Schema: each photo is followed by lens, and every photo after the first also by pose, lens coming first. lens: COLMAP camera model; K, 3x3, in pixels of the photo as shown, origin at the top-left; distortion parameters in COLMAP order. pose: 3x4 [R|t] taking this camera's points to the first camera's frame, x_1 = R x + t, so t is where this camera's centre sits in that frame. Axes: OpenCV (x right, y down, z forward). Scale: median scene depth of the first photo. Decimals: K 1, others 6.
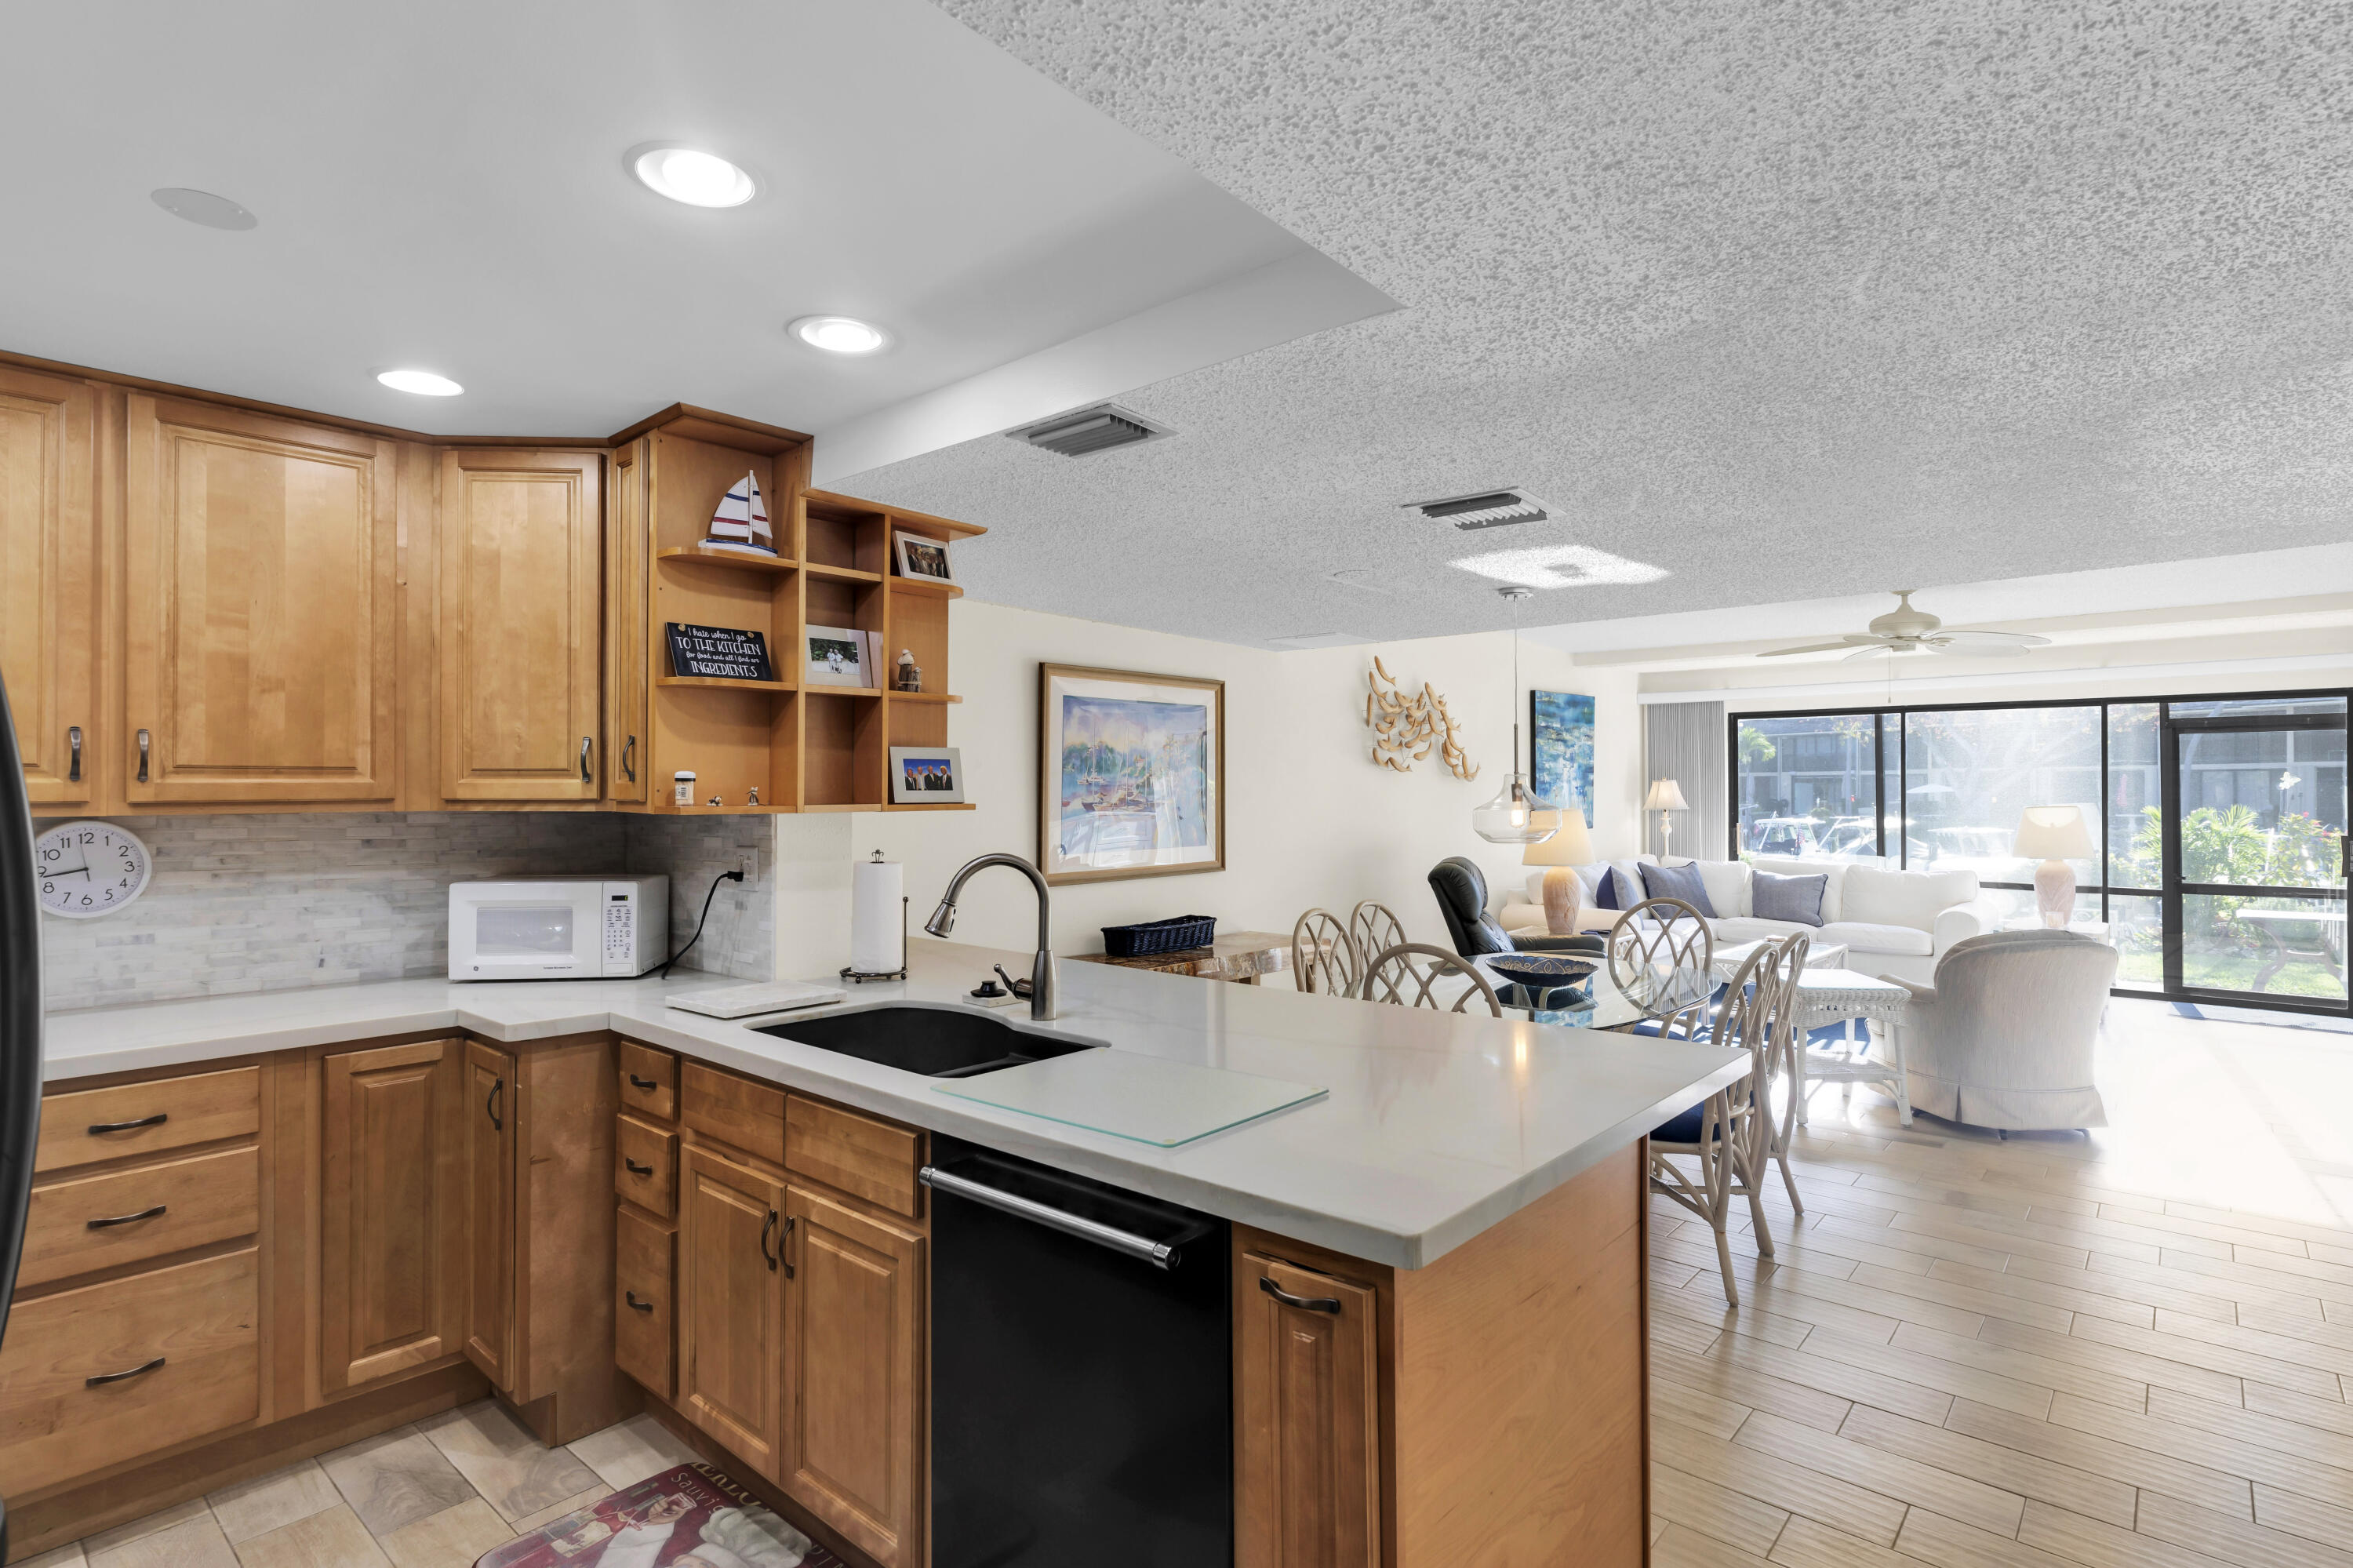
lens RADIAL K [[1176.3, 0, 1171.1], [0, 1176.3, 775.8], [0, 0, 1]] dist [0.000536, -0.000158]
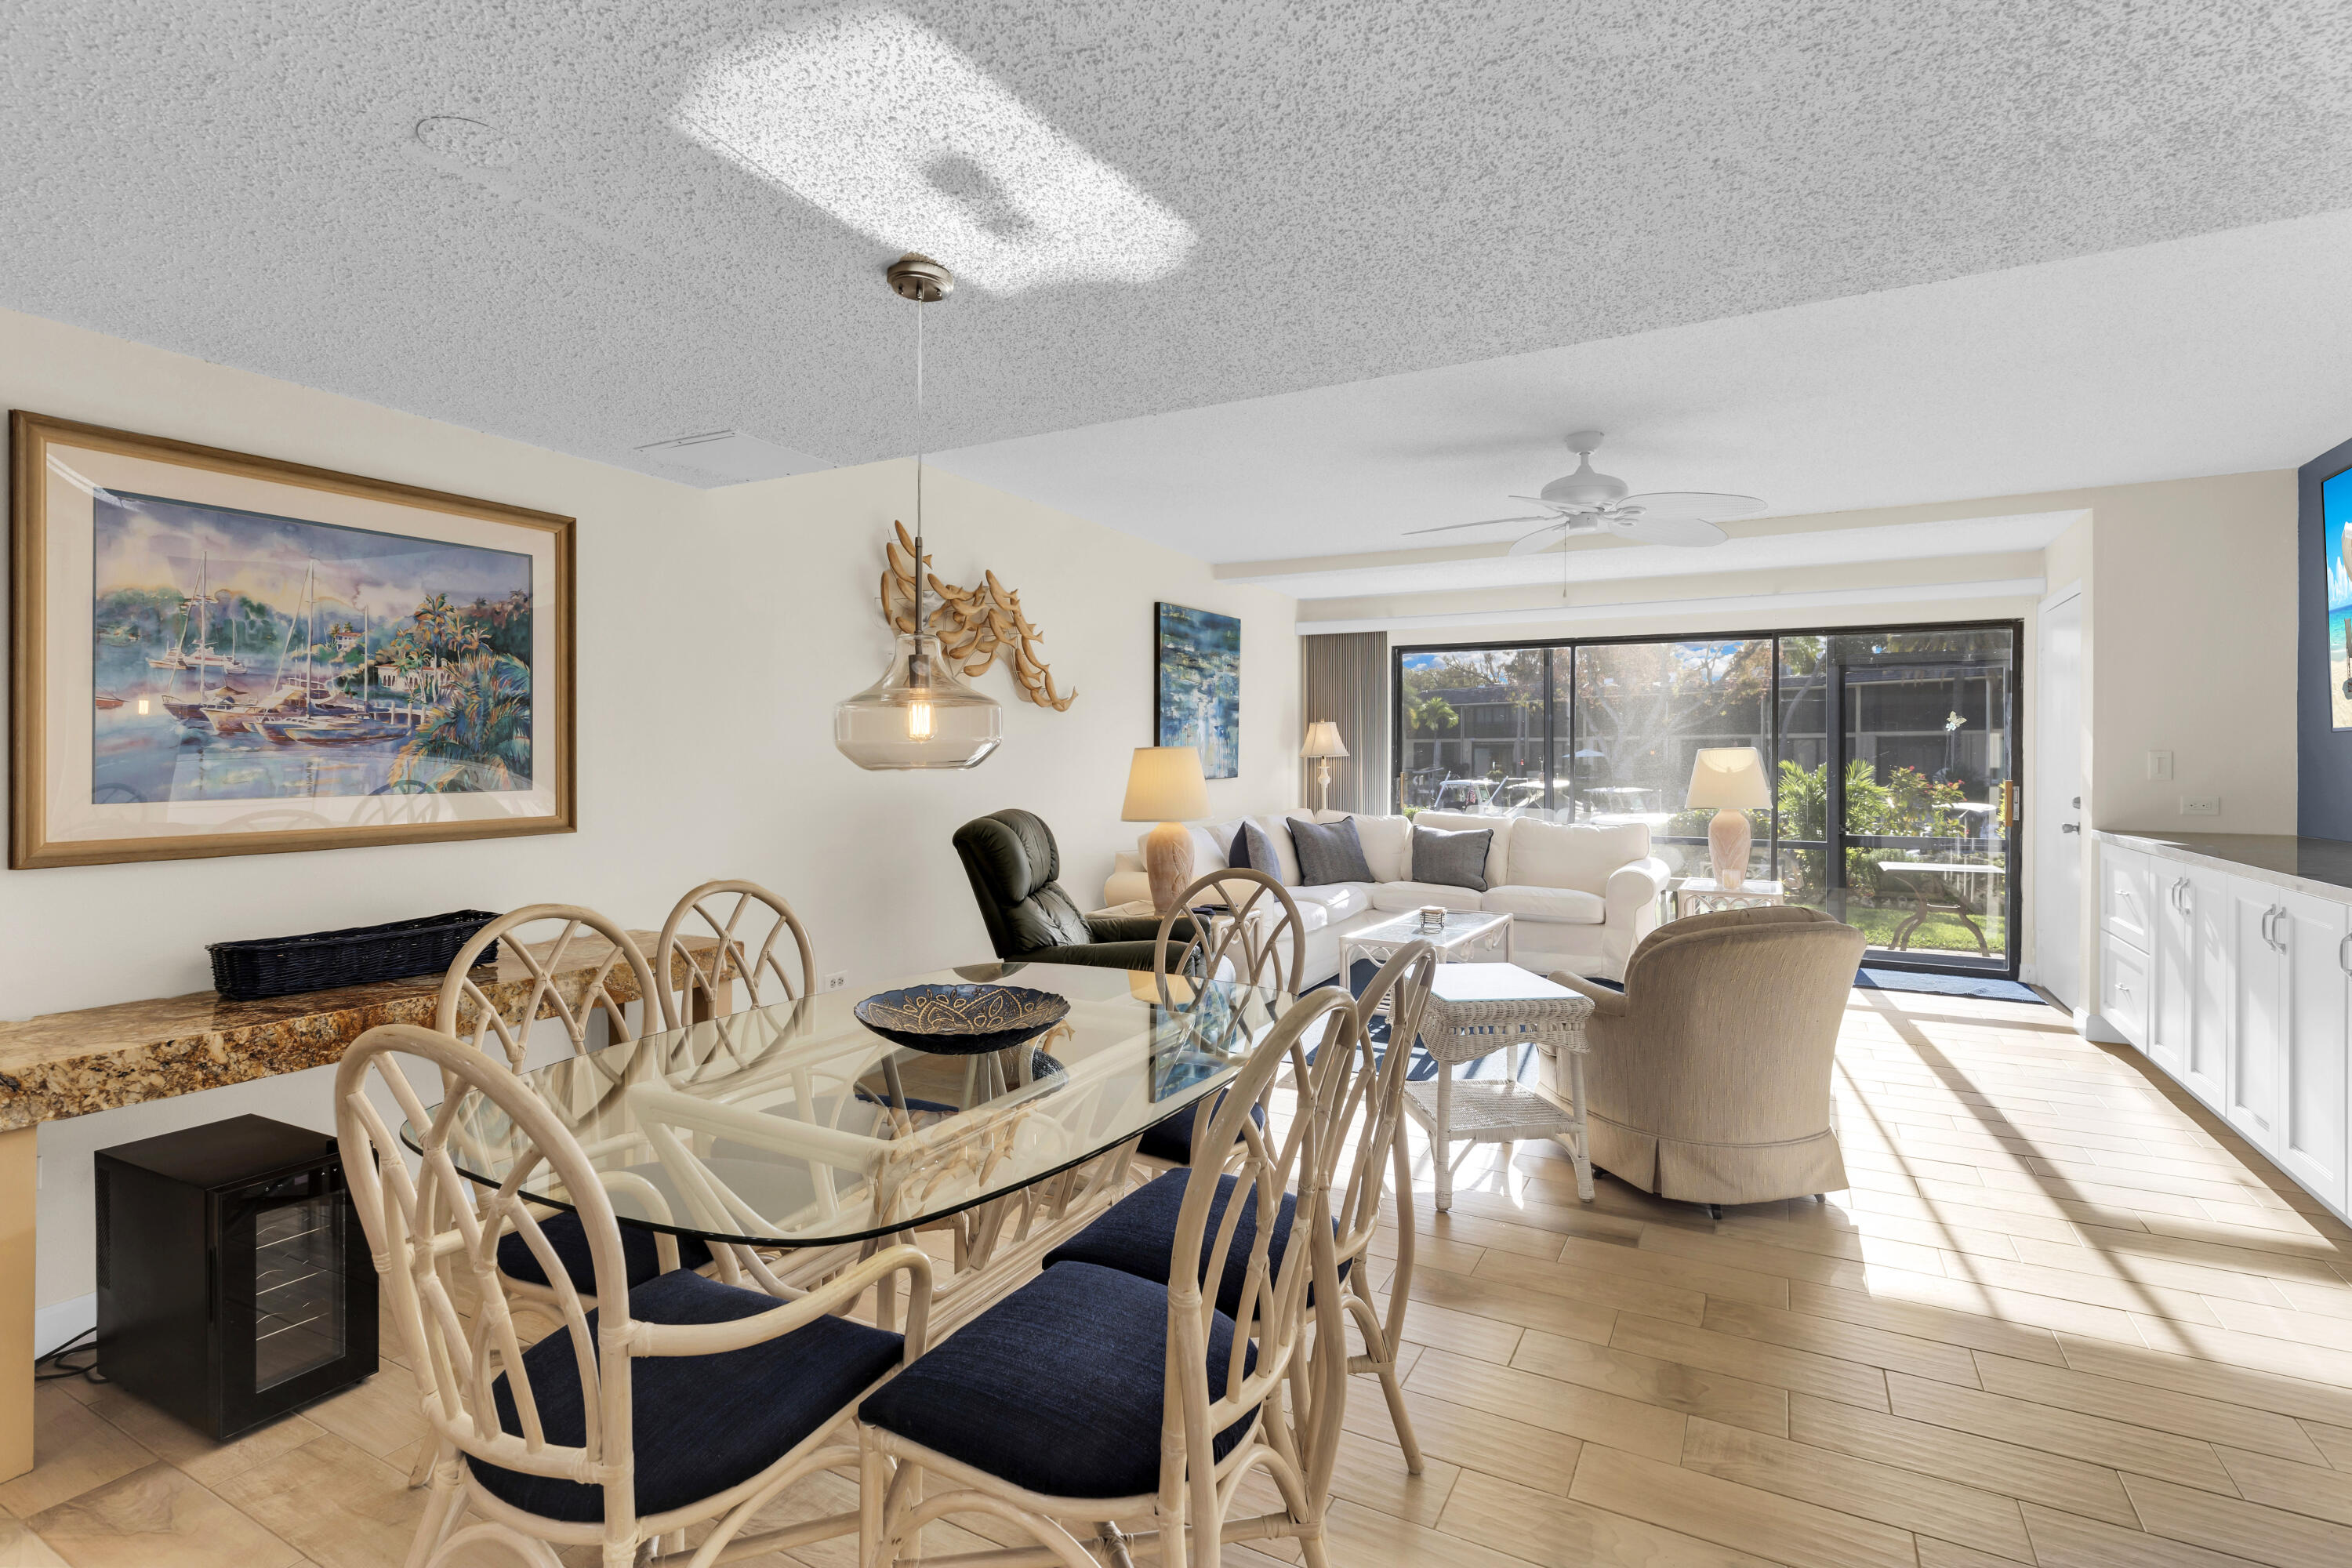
lens RADIAL K [[1111.5, 0, 1177.5], [0, 1111.5, 754.3], [0, 0, 1]] dist [0.000939, 0.000104]
pose [[0.975050, 0.004030, 0.221947, 0.245582], [-0.006087, 0.999945, 0.008585, 0.037629], [-0.221900, -0.009722, 0.975021, 0.418170]]
